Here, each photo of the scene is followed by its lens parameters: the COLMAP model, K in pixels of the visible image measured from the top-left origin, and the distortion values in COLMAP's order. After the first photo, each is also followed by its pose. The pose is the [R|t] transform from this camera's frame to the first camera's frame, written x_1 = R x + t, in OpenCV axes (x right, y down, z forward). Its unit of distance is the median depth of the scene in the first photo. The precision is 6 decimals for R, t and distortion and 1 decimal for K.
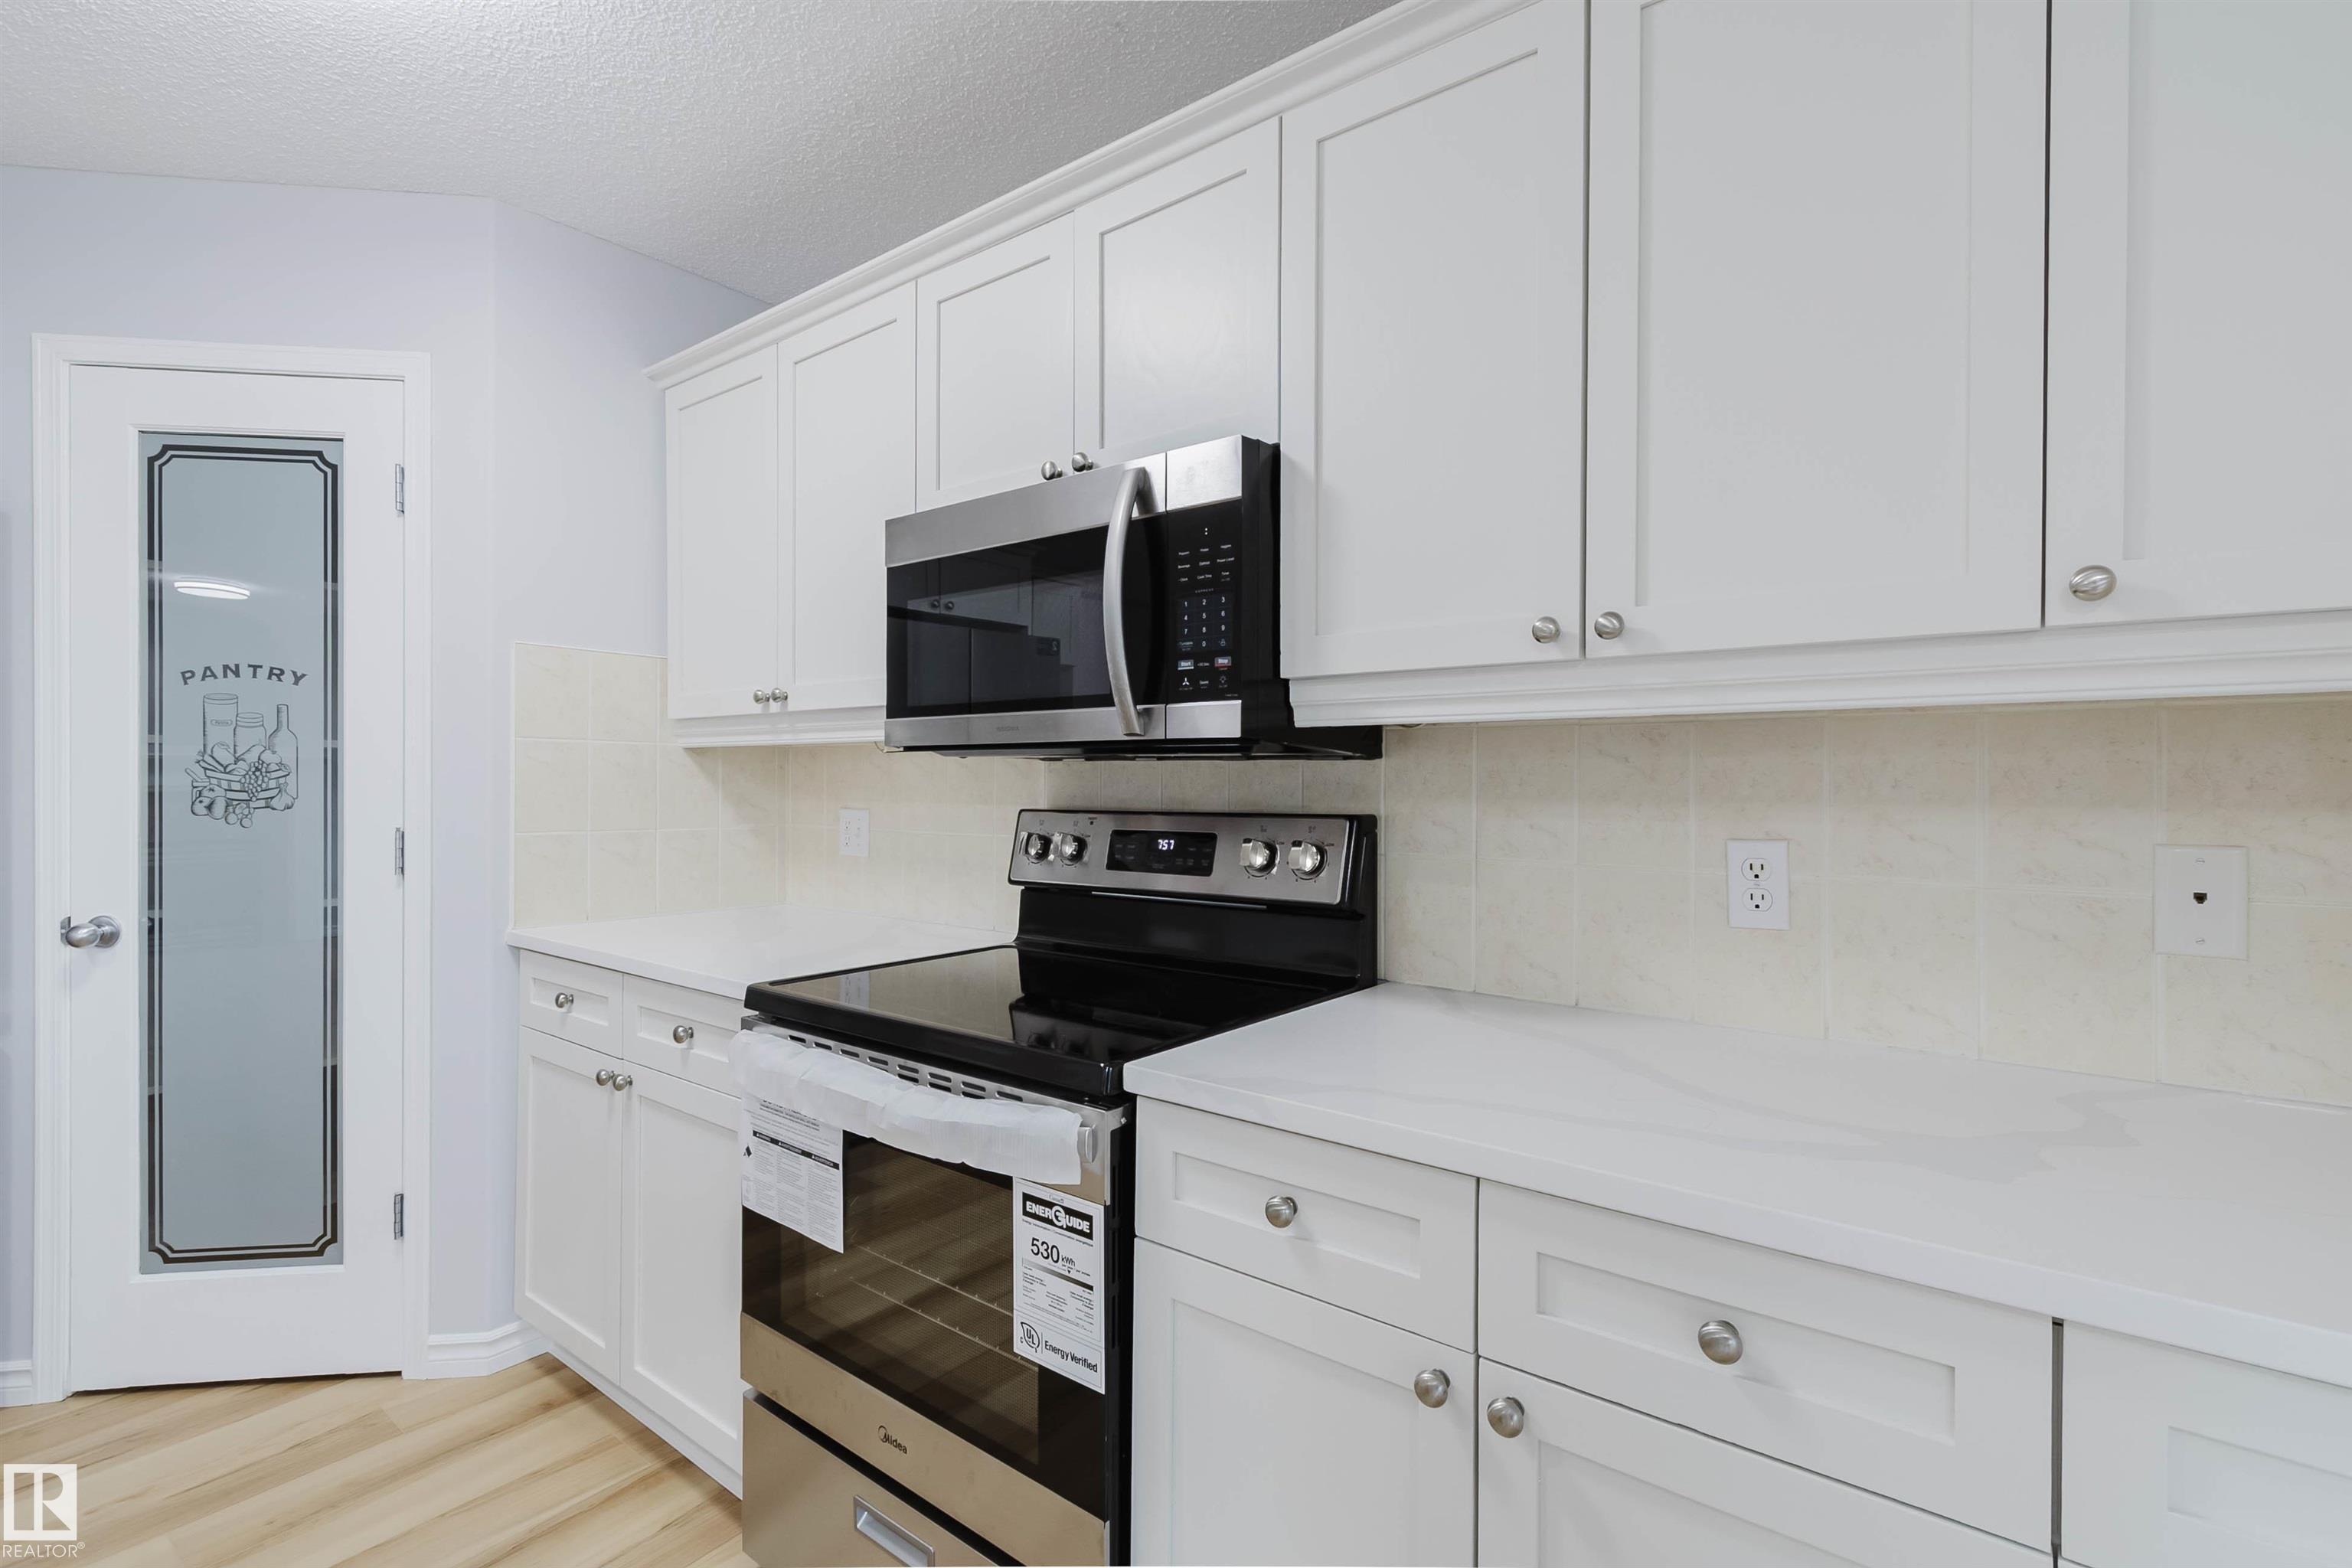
lens RADIAL K [[1075.6, 0, 1160.4], [0, 1075.6, 785.8], [0, 0, 1]] dist [0.005653, -0.001447]
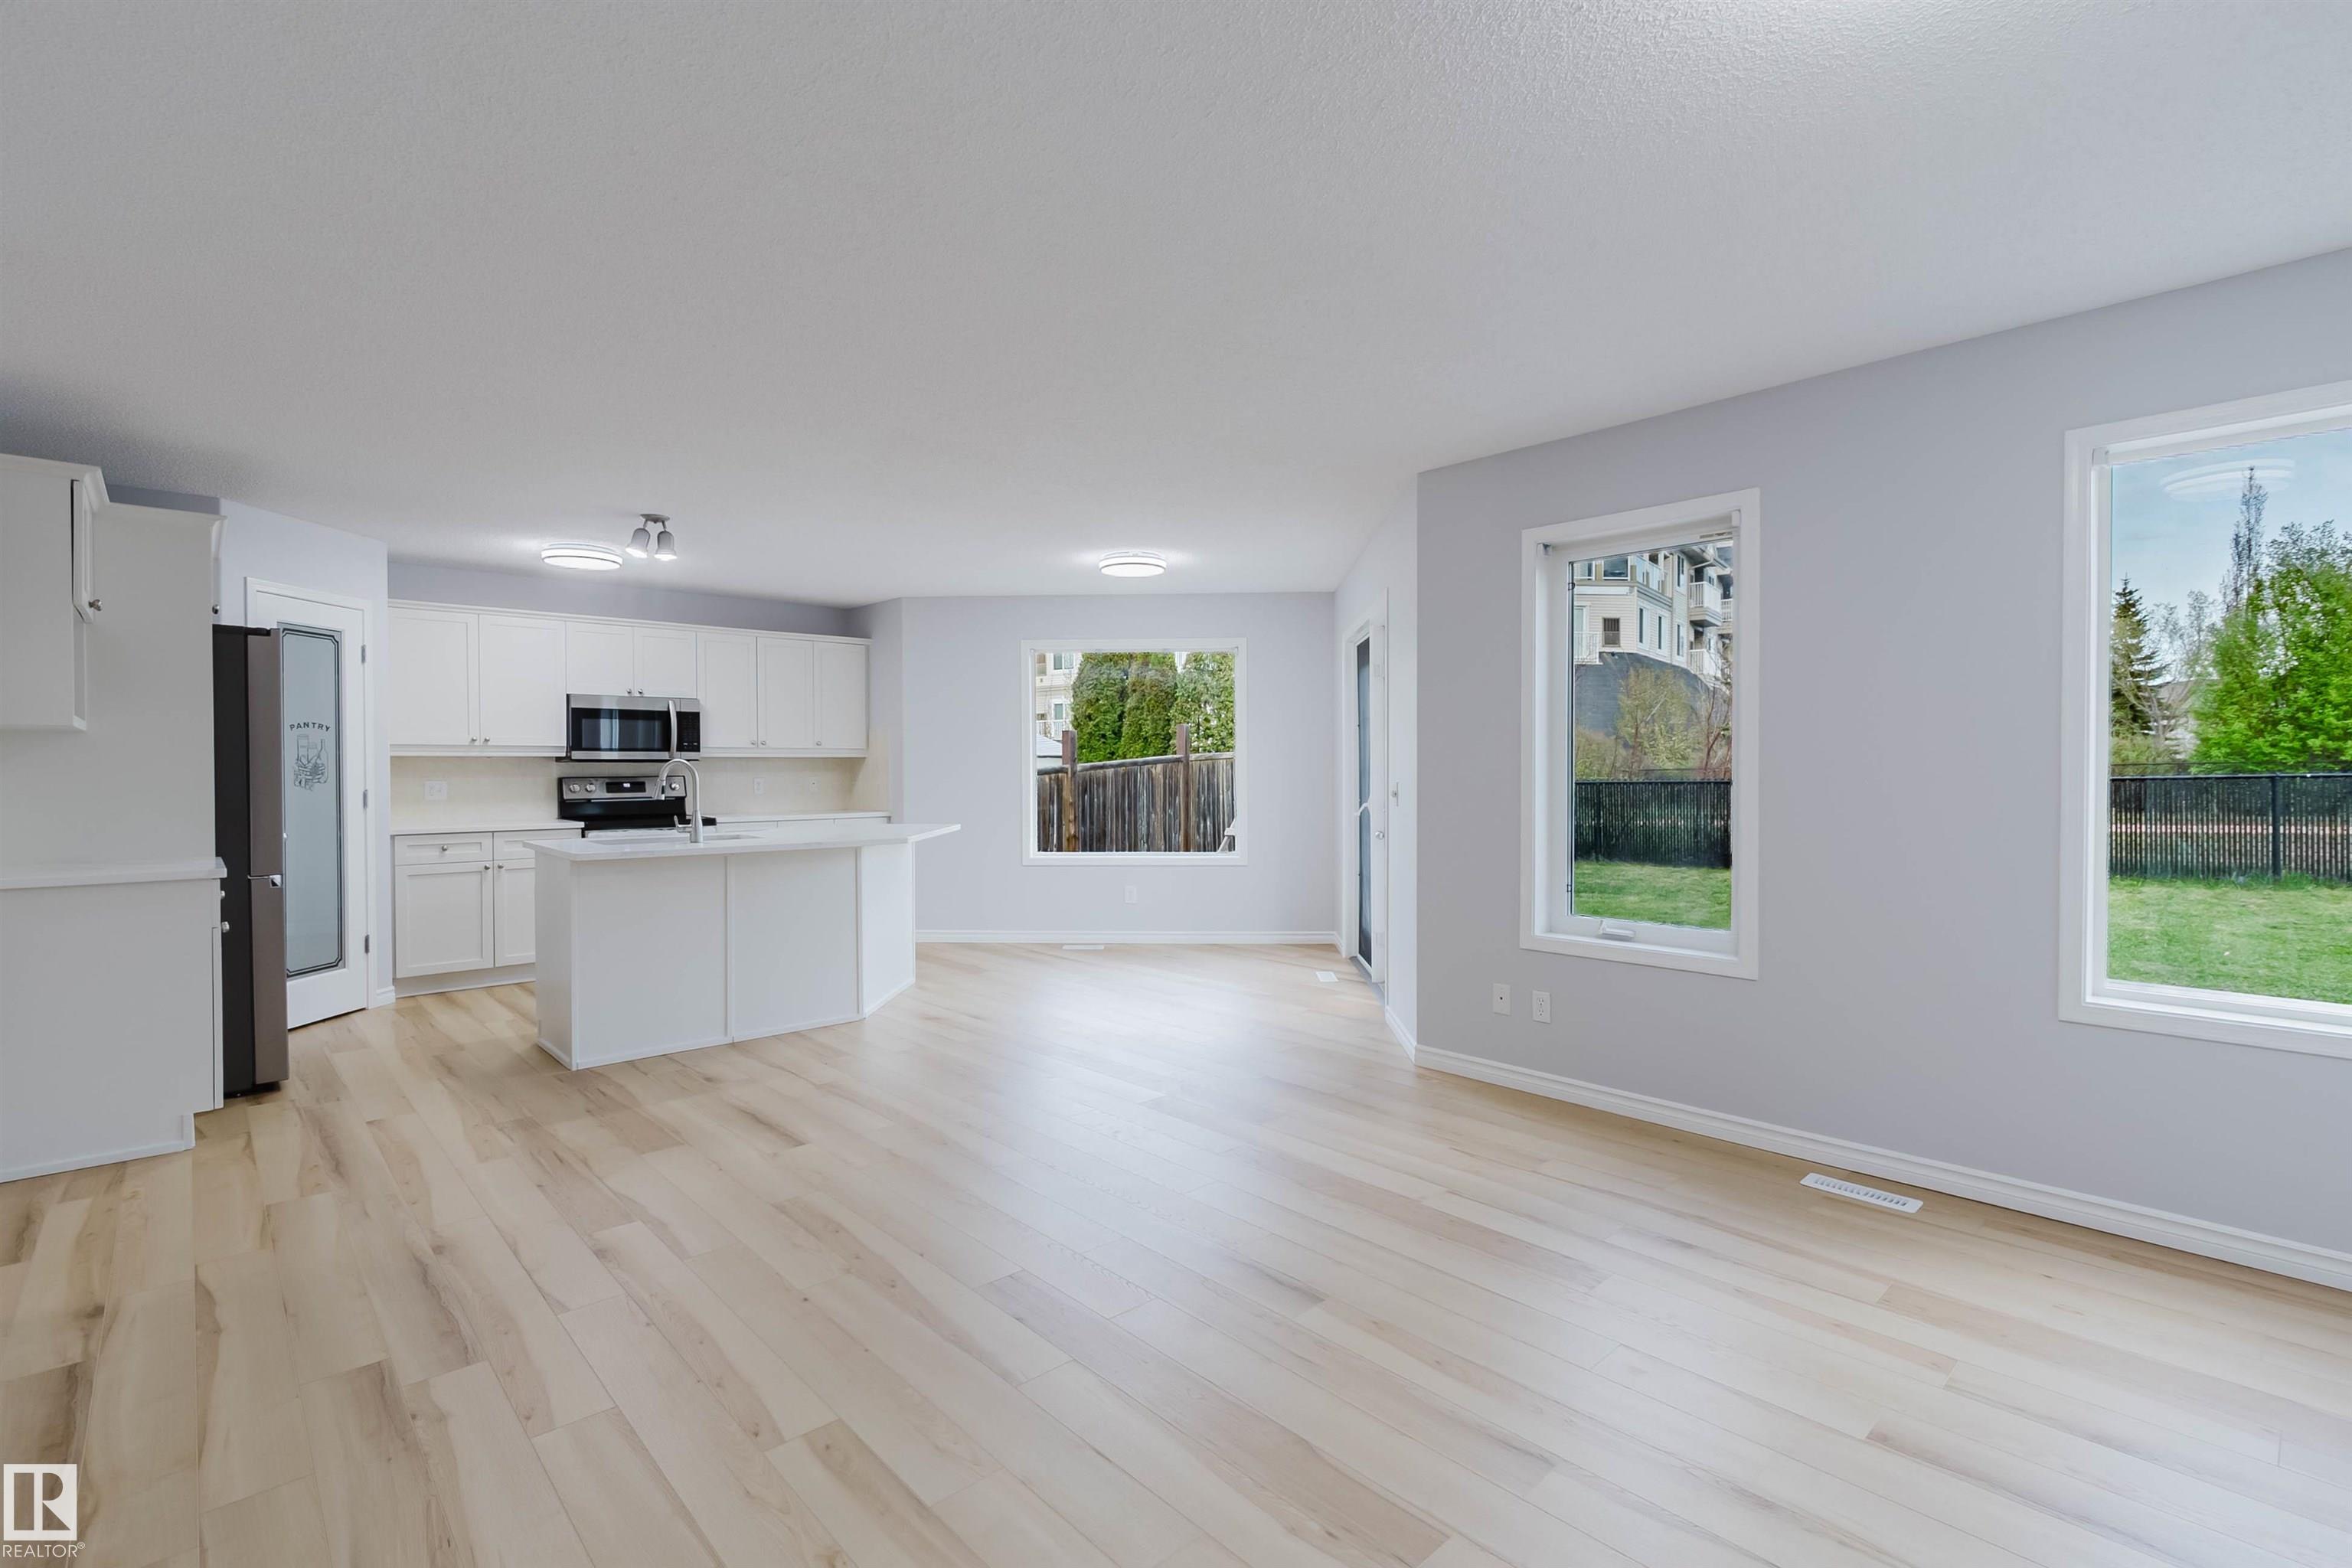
lens RADIAL K [[1075.6, 0, 1166.9], [0, 1075.6, 777.5], [0, 0, 1]] dist [0.005653, -0.001447]
pose [[0.162626, -0.015736, 0.986562, -3.483836], [0.005976, 0.999870, 0.014963, -0.018198], [-0.986670, 0.003462, 0.162699, -1.510757]]
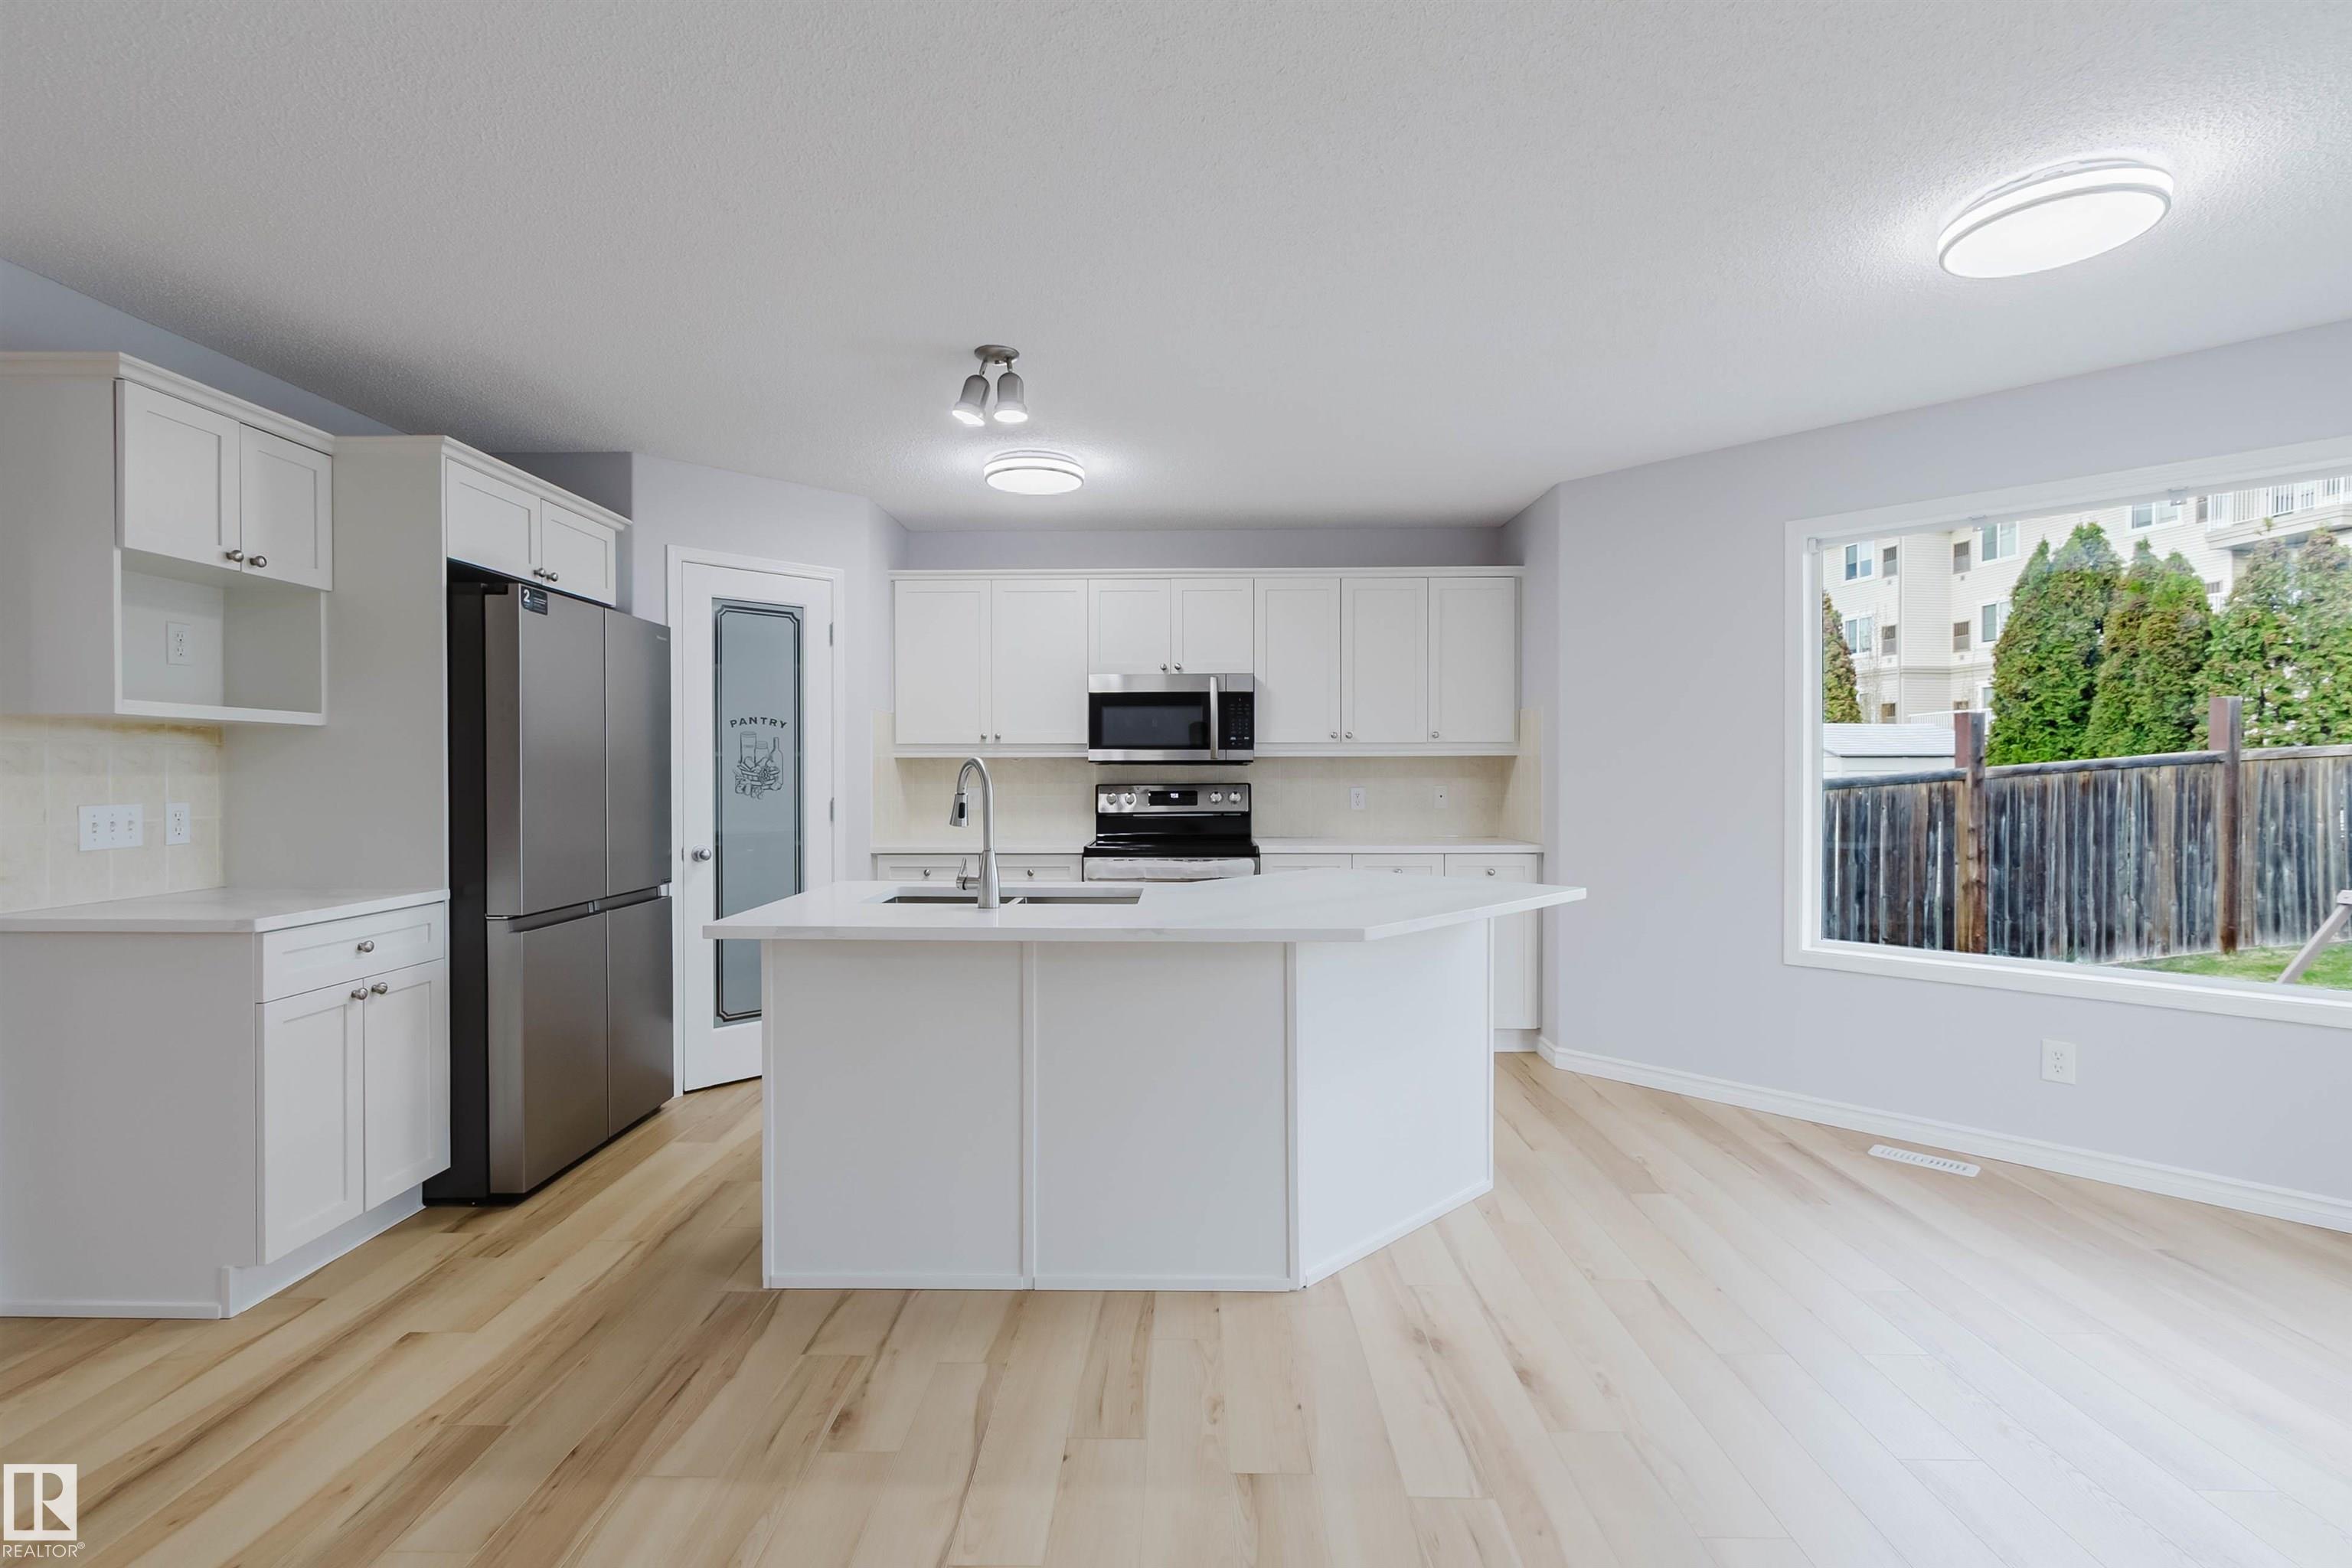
lens RADIAL K [[1075.6, 0, 1164.3], [0, 1075.6, 785.4], [0, 0, 1]] dist [0.005653, -0.001447]
pose [[0.797447, -0.013557, 0.603237, -1.746189], [0.007539, 0.999893, 0.012504, -0.007281], [-0.603342, -0.005424, 0.797464, -1.243237]]
